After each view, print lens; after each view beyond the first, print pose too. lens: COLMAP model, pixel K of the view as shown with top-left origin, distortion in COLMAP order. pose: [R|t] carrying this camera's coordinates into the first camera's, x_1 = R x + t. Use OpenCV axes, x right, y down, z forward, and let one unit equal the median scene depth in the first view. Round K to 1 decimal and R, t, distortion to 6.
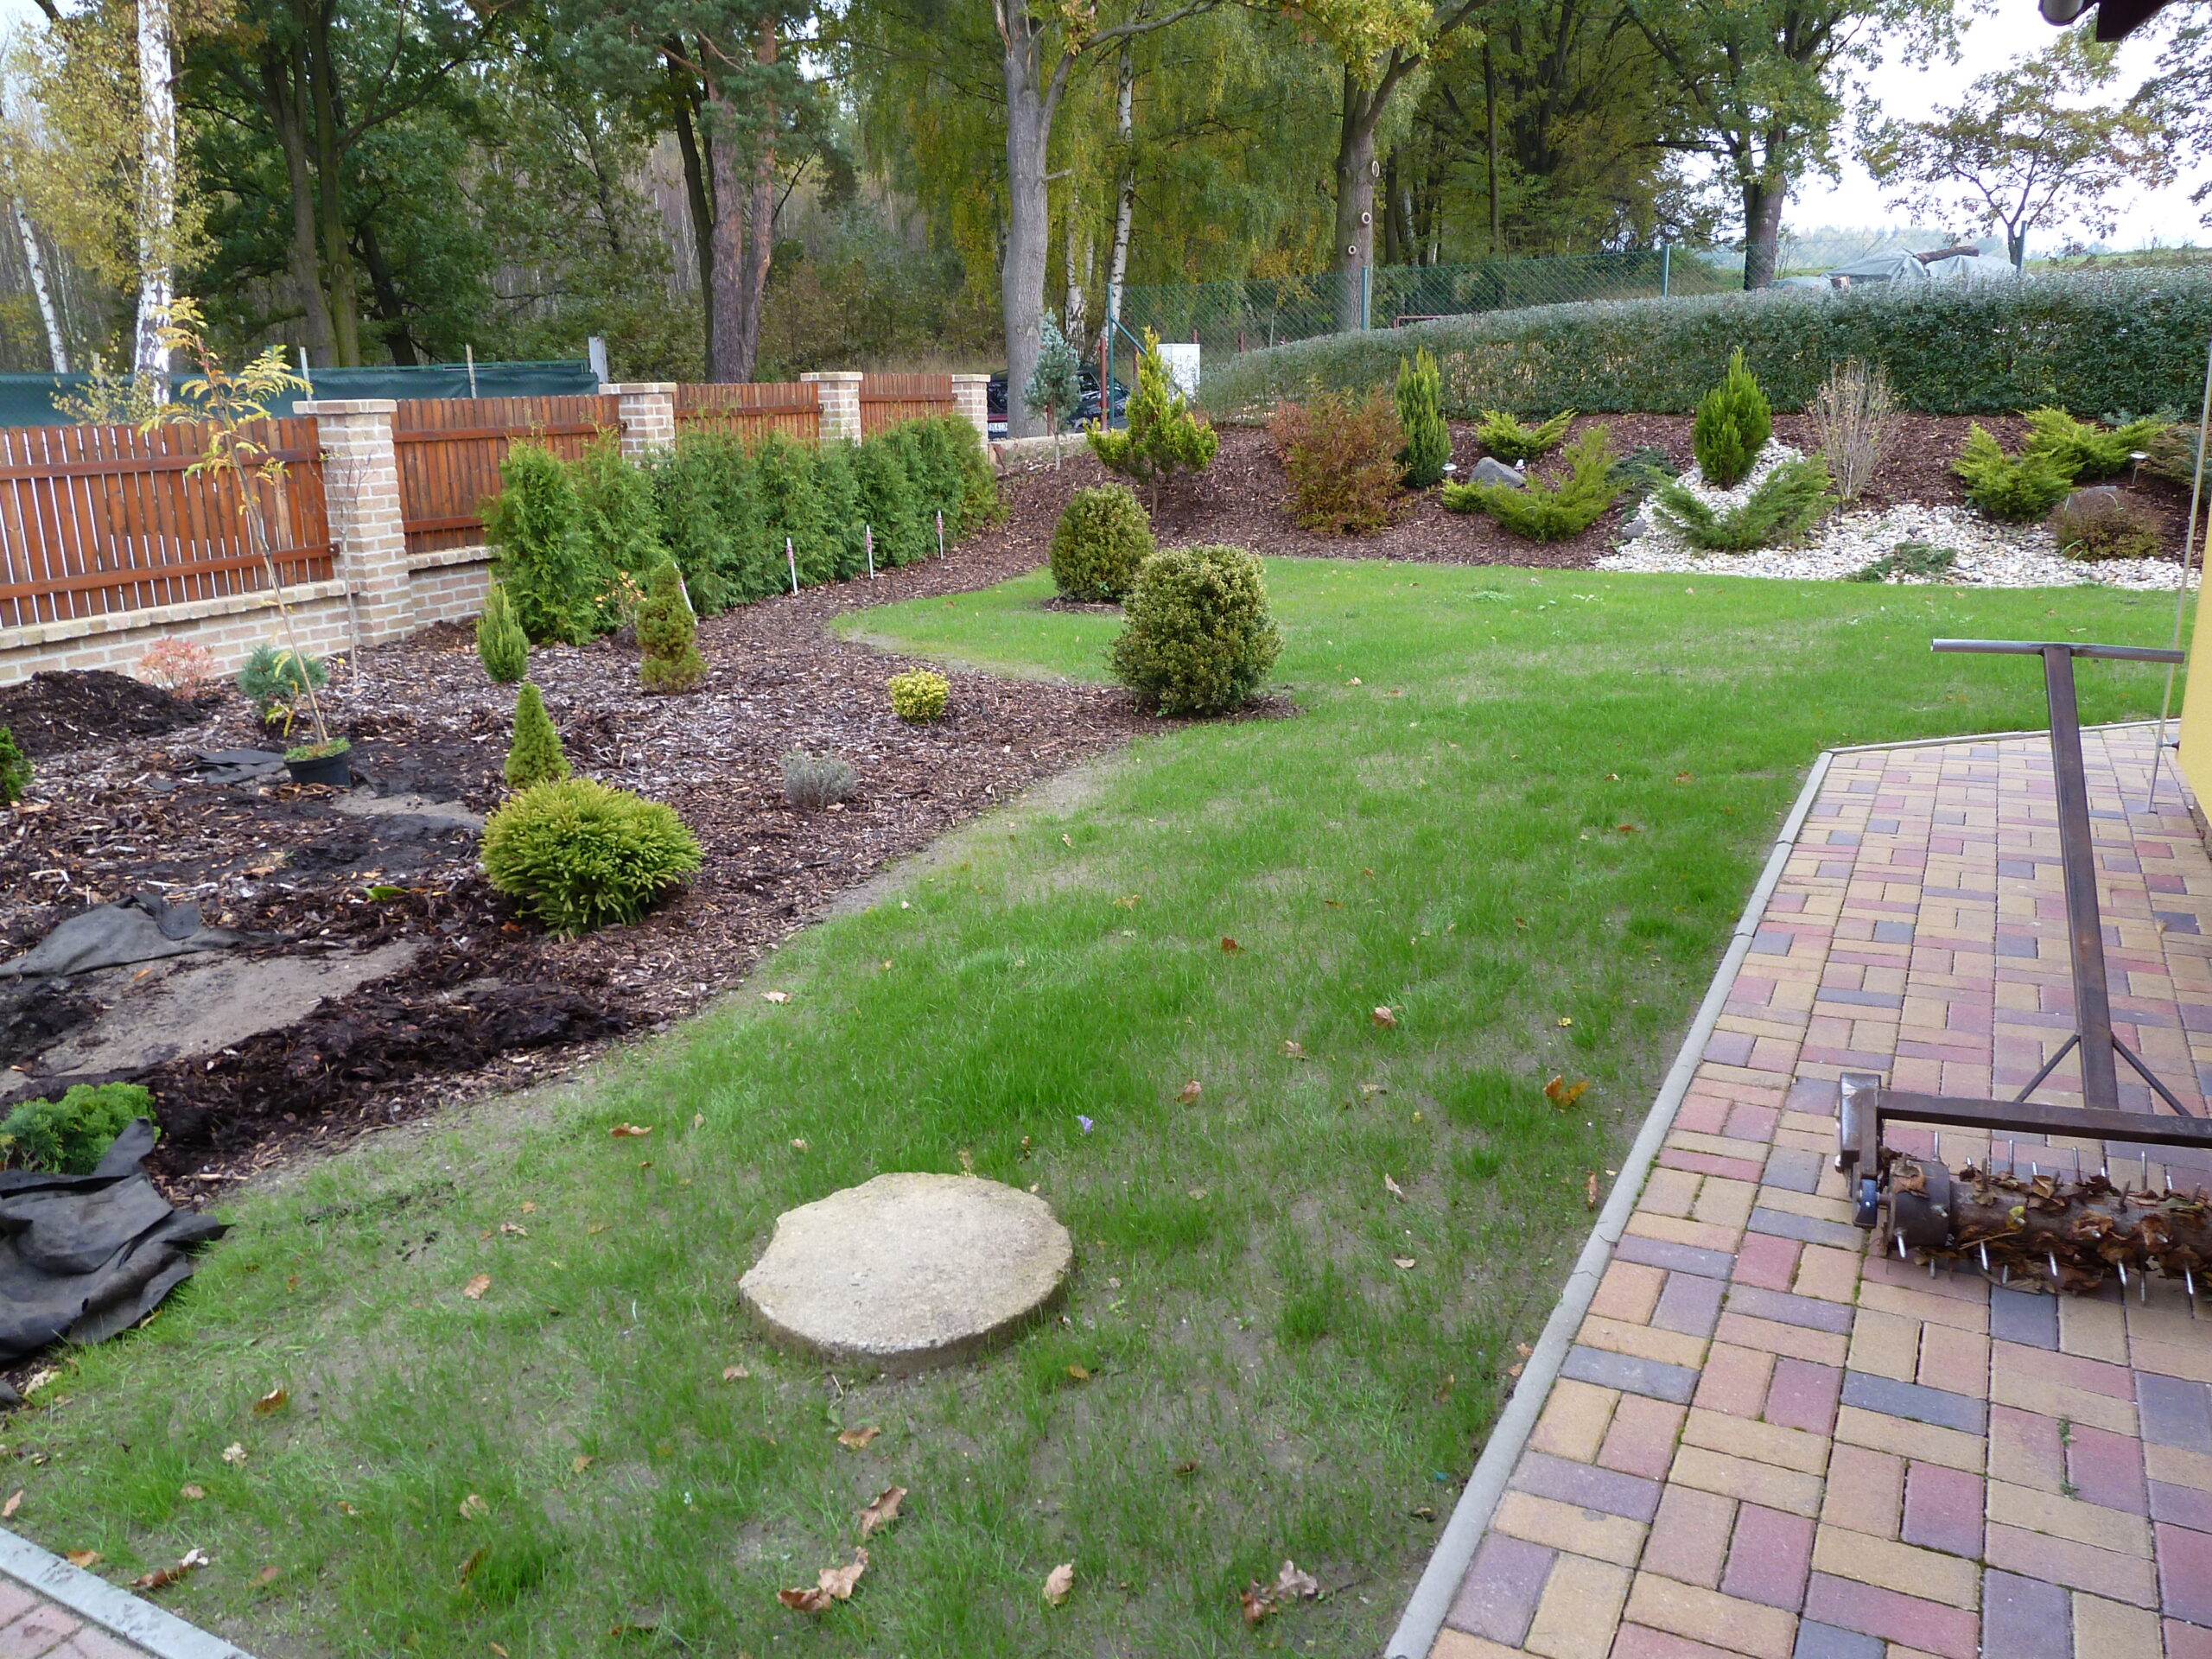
lens RADIAL K [[1668.3, 0, 1119.6], [0, 1668.3, 827.6], [0, 0, 1]] dist [-0.036870, 0.008123]
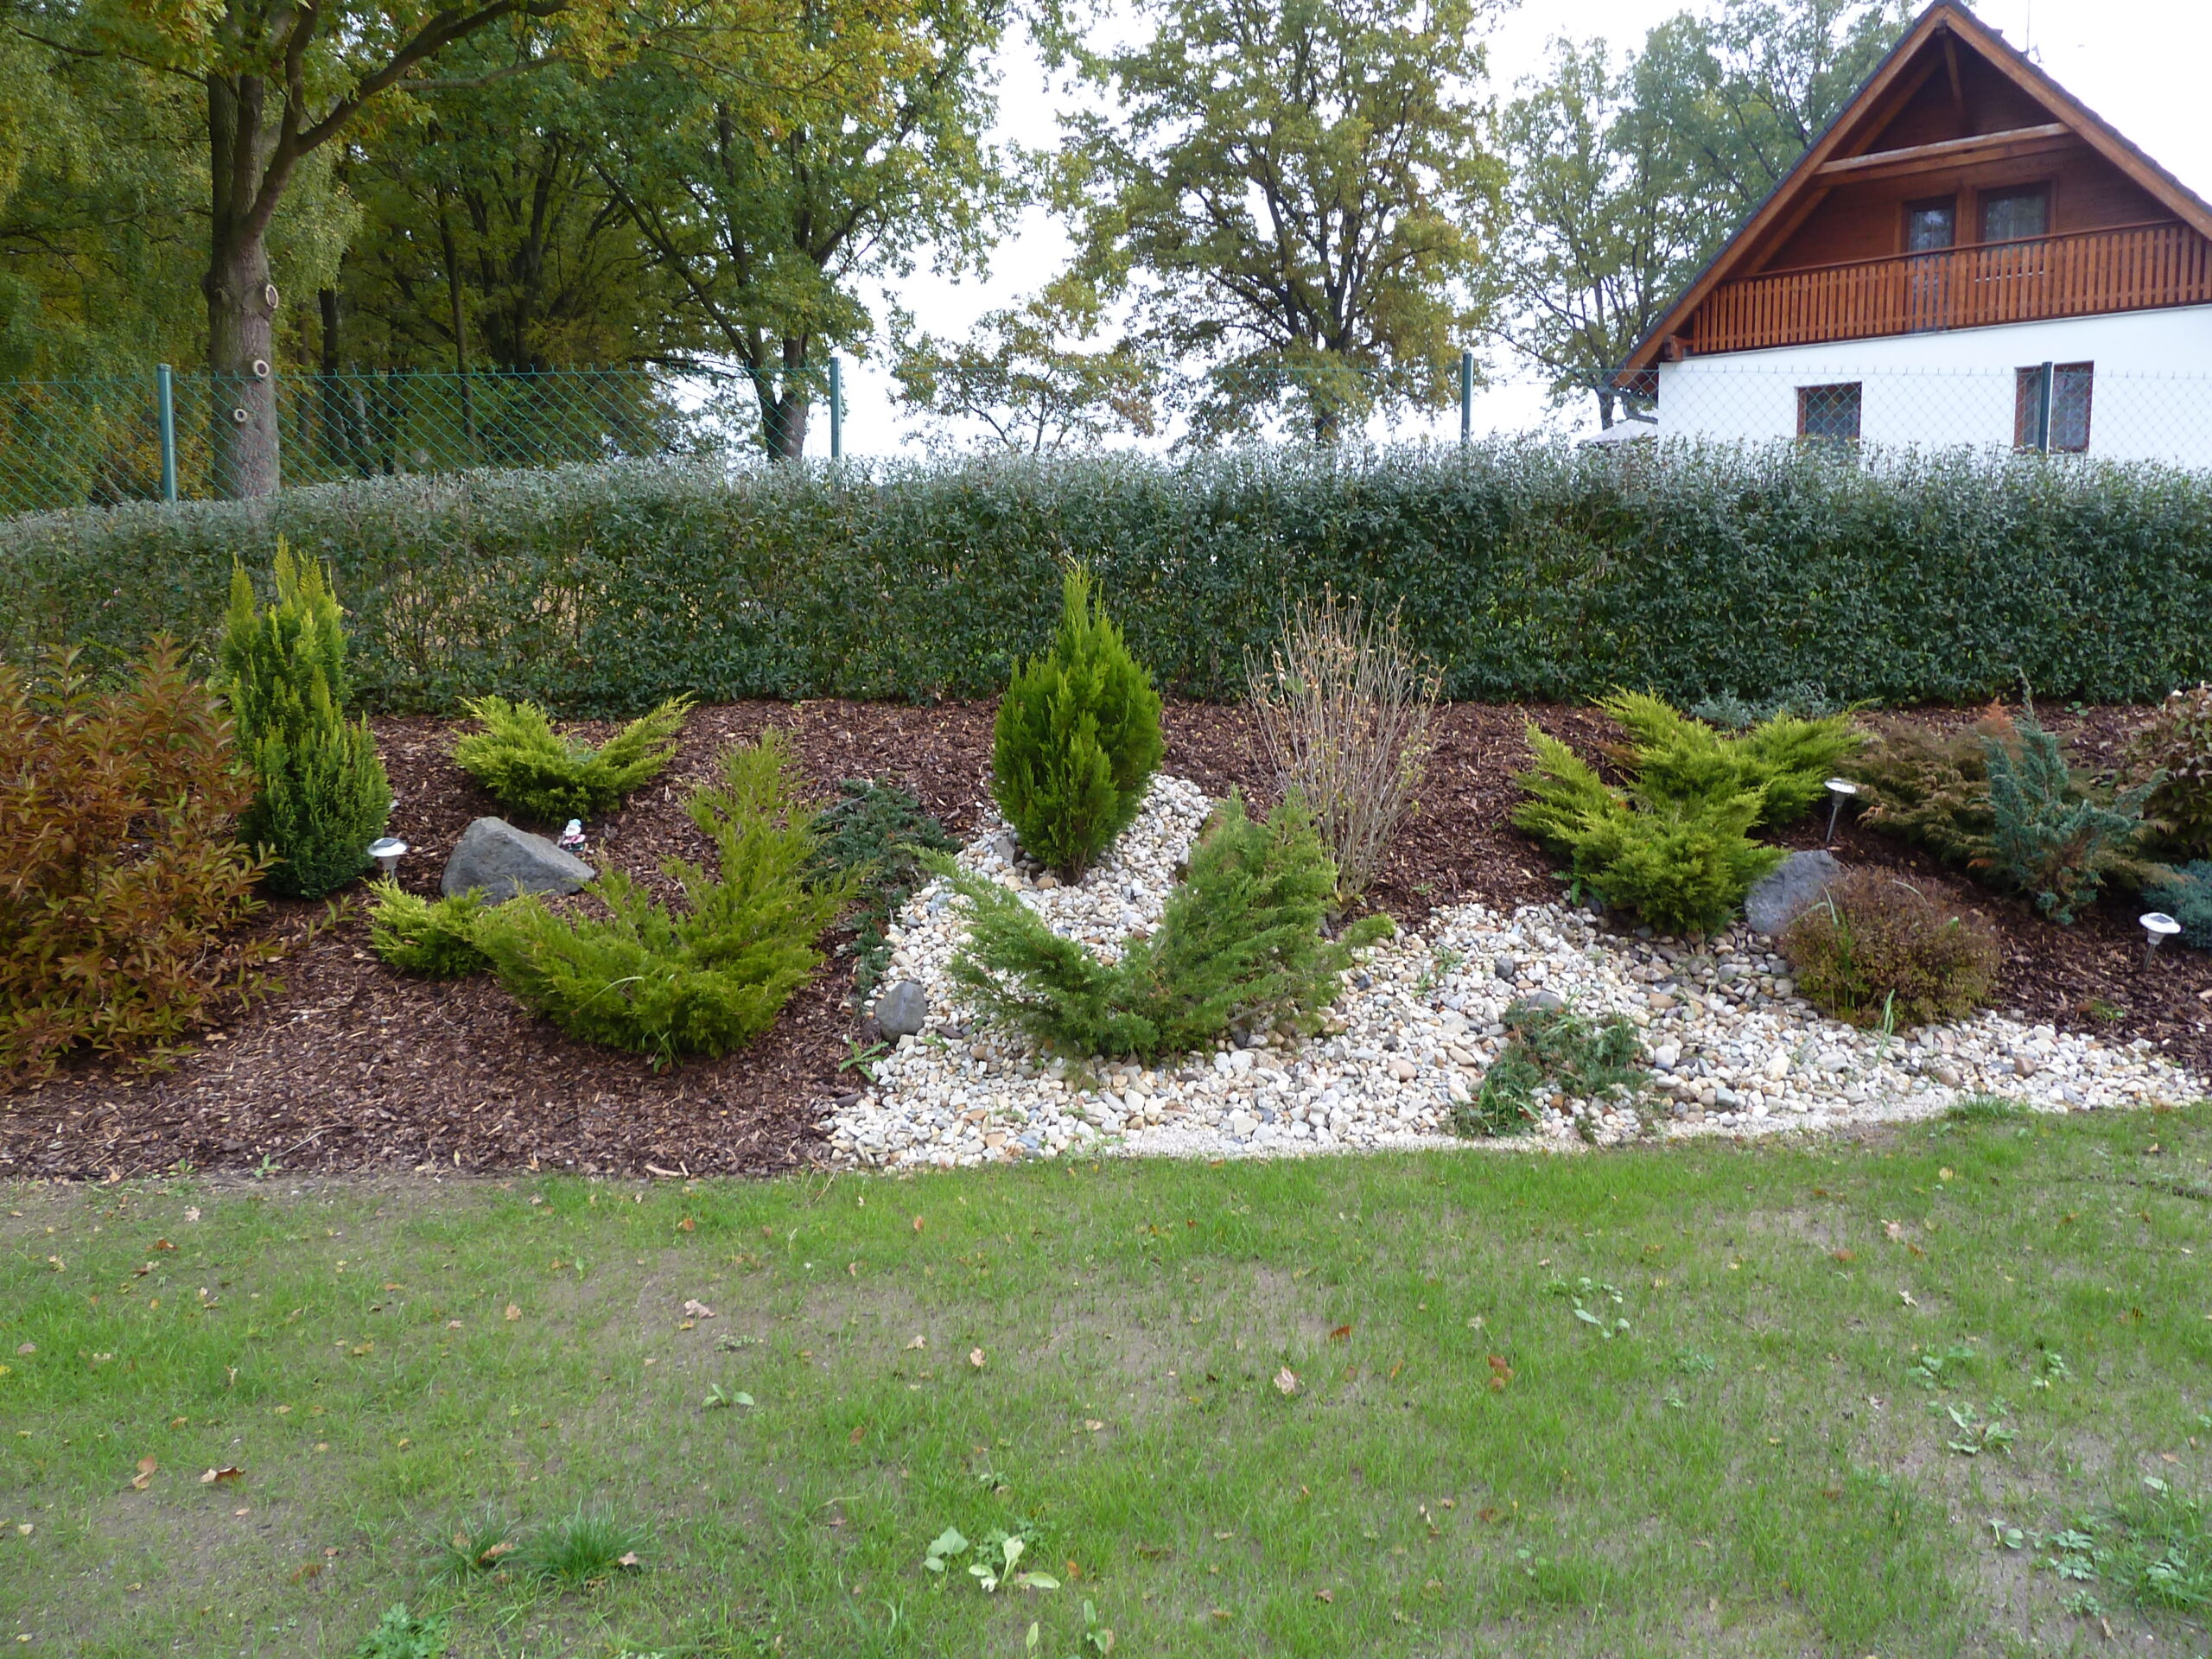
lens RADIAL K [[1668.3, 0, 1119.6], [0, 1668.3, 827.6], [0, 0, 1]] dist [-0.036870, 0.008123]
pose [[0.837166, -0.050216, 0.544639, 0.129431], [0.123410, 0.987440, -0.098652, -0.159831], [-0.532845, 0.149802, 0.832848, 0.580371]]
